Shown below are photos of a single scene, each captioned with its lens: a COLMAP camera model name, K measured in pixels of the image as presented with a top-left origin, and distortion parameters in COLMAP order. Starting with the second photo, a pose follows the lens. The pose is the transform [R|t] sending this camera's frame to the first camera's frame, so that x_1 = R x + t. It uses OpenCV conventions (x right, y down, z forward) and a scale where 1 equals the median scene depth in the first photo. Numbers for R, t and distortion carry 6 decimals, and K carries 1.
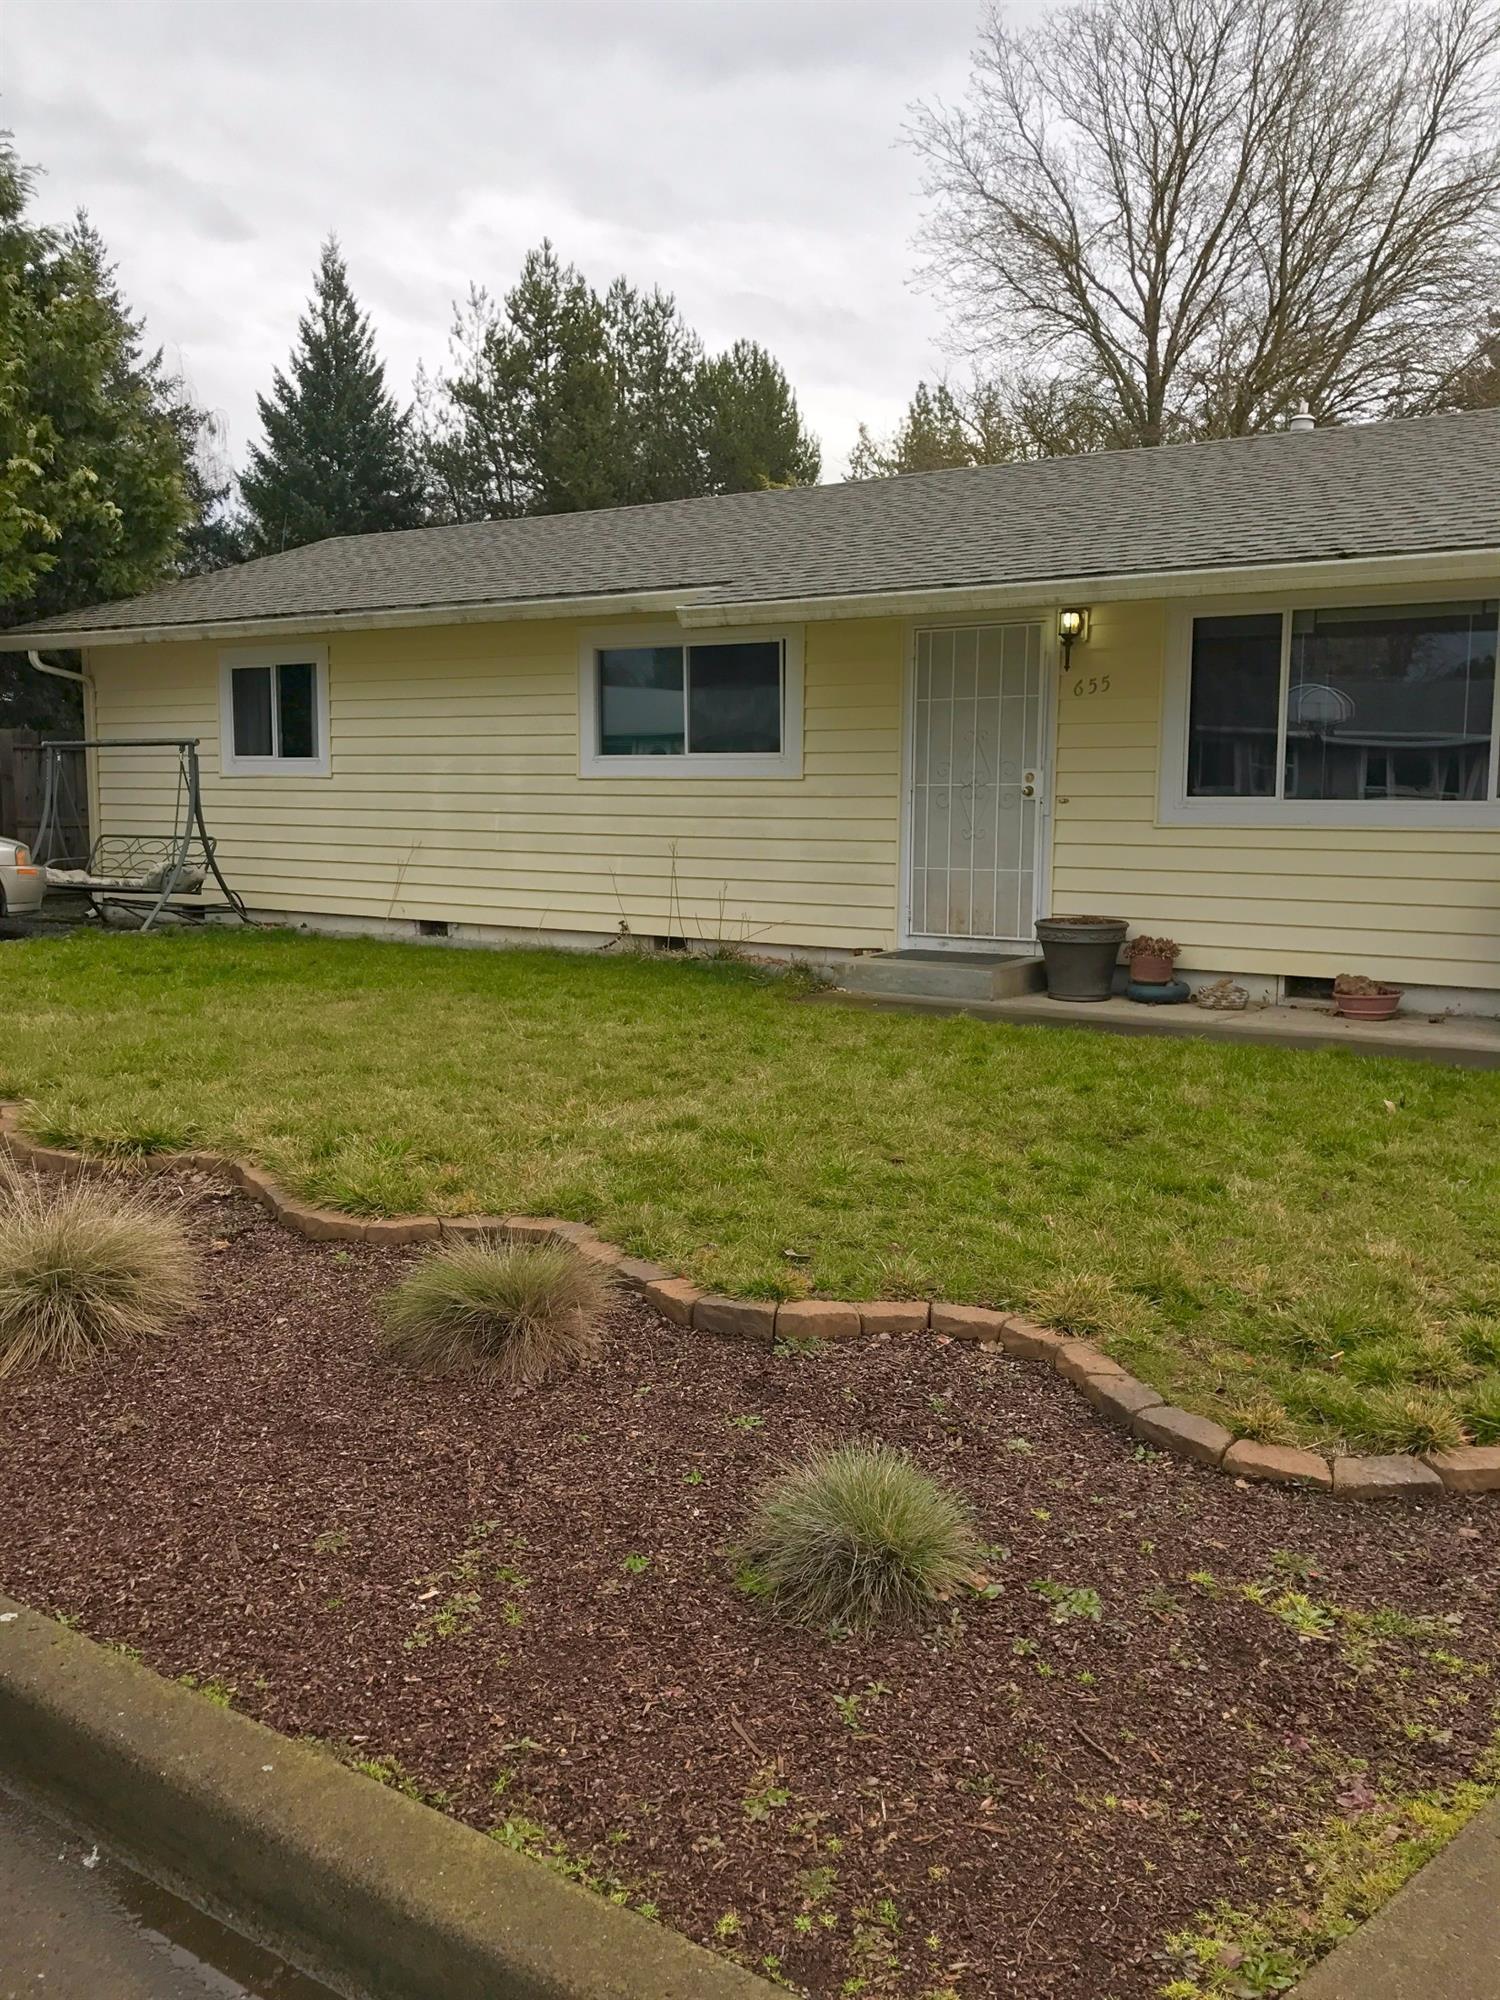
lens RADIAL K [[1603.9, 0, 750.0], [0, 1603.9, 1000.0], [0, 0, 1]] dist [0.117757, -0.119410]
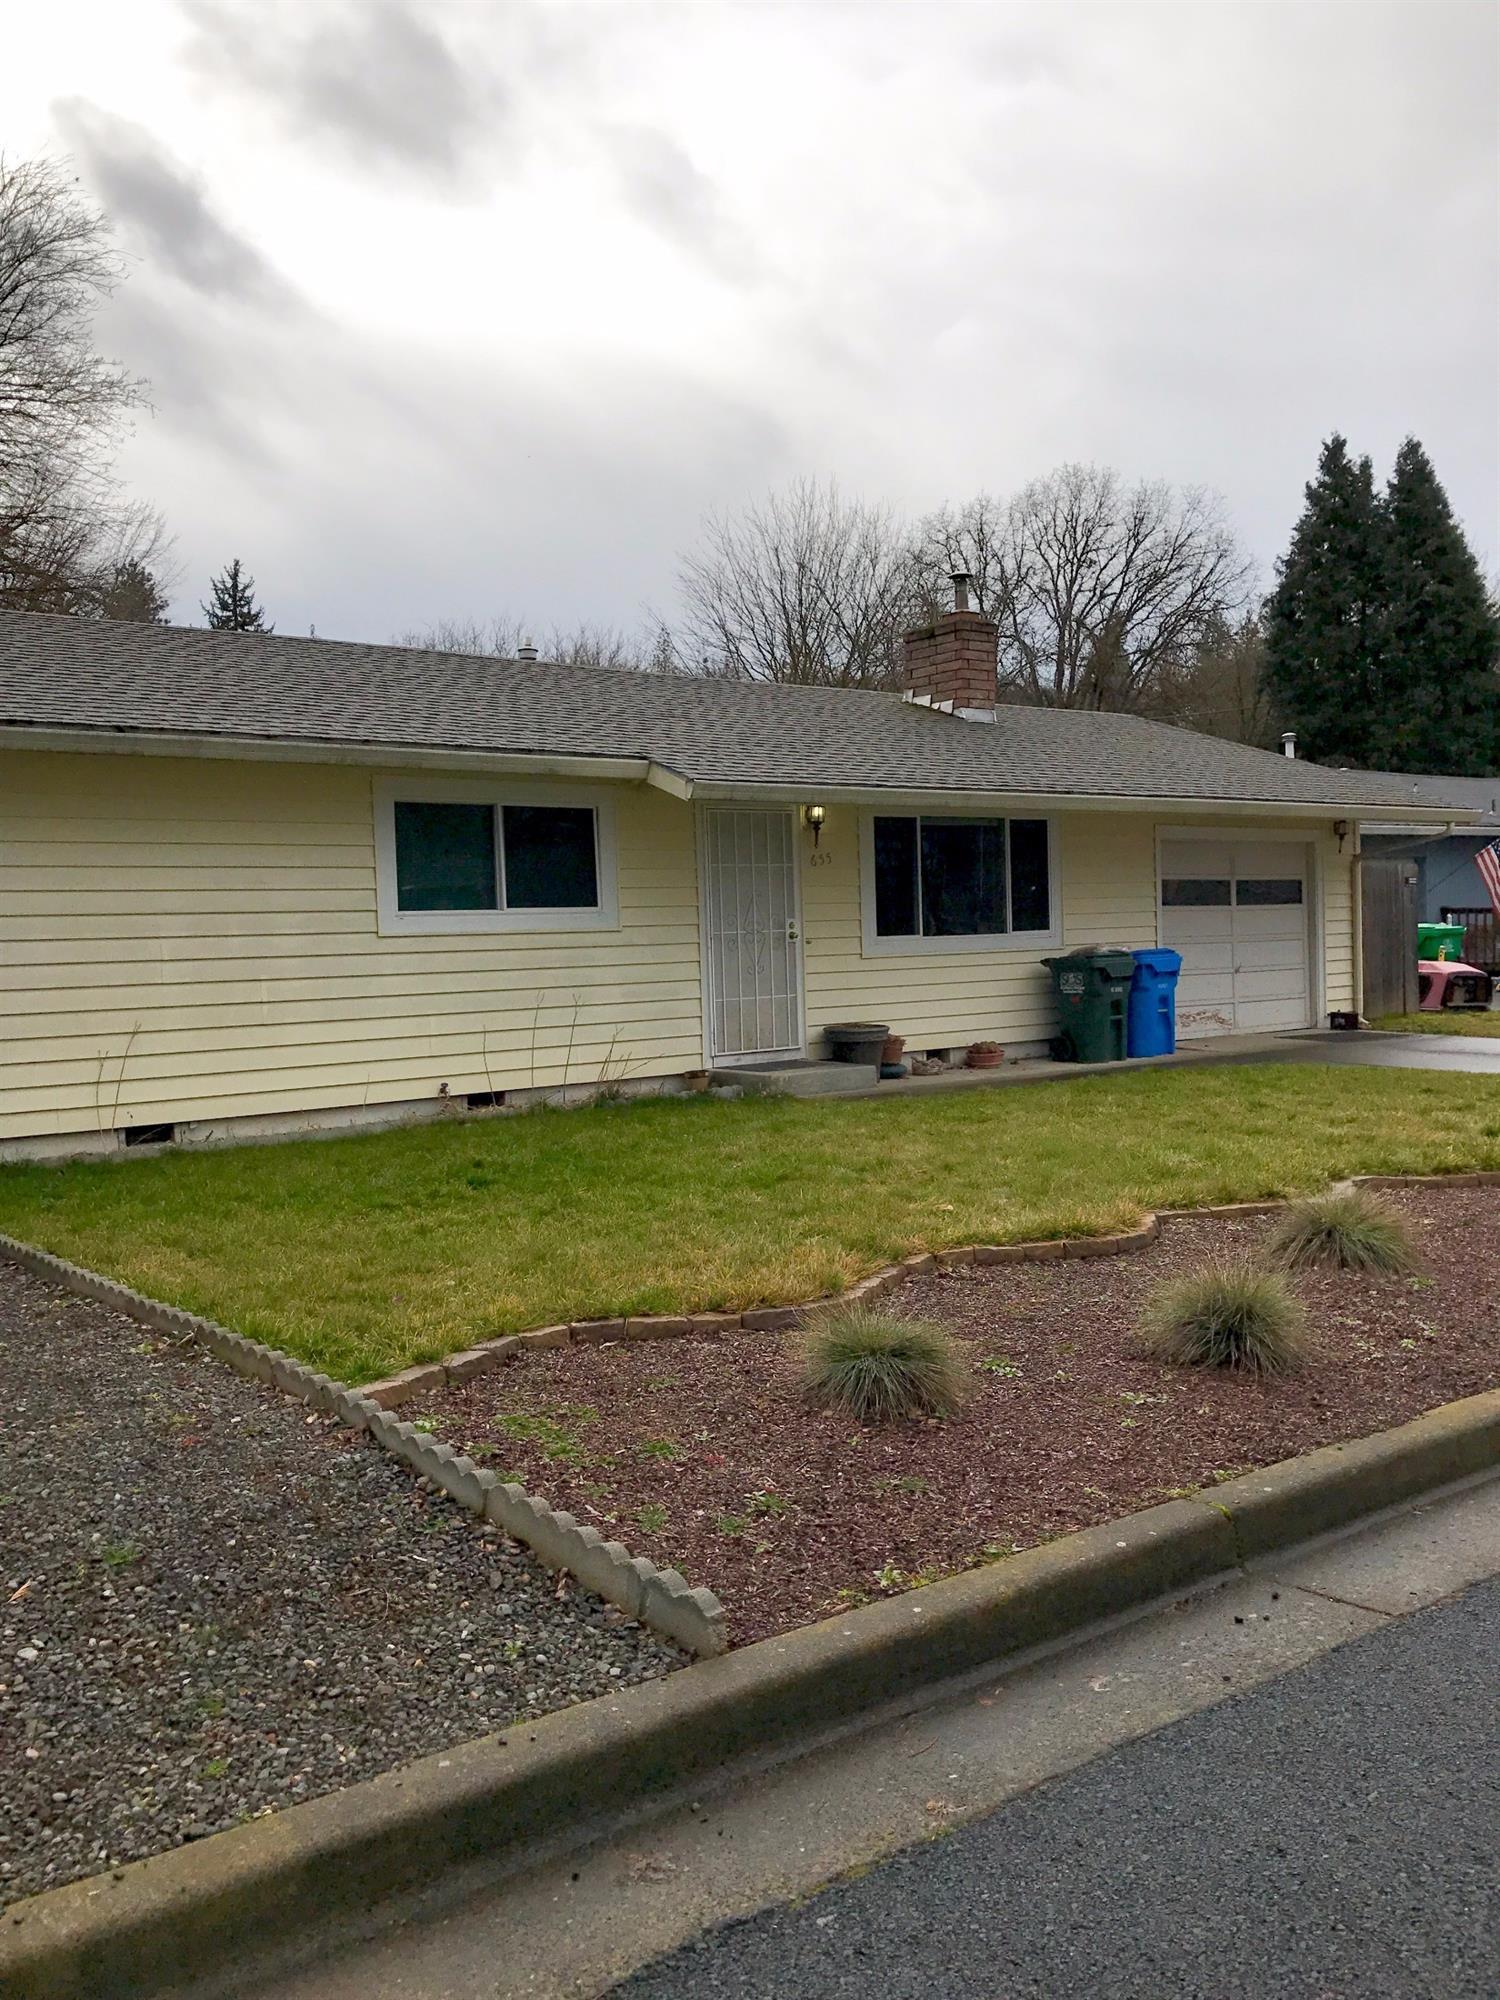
lens RADIAL K [[1612.7, 0, 750.0], [0, 1612.7, 1000.0], [0, 0, 1]] dist [0.055642, -0.122531]
pose [[0.323592, -0.049545, 0.944899, -0.986551], [0.158315, 0.987386, -0.002444, -0.071869], [-0.932858, 0.150383, 0.327354, 0.549712]]
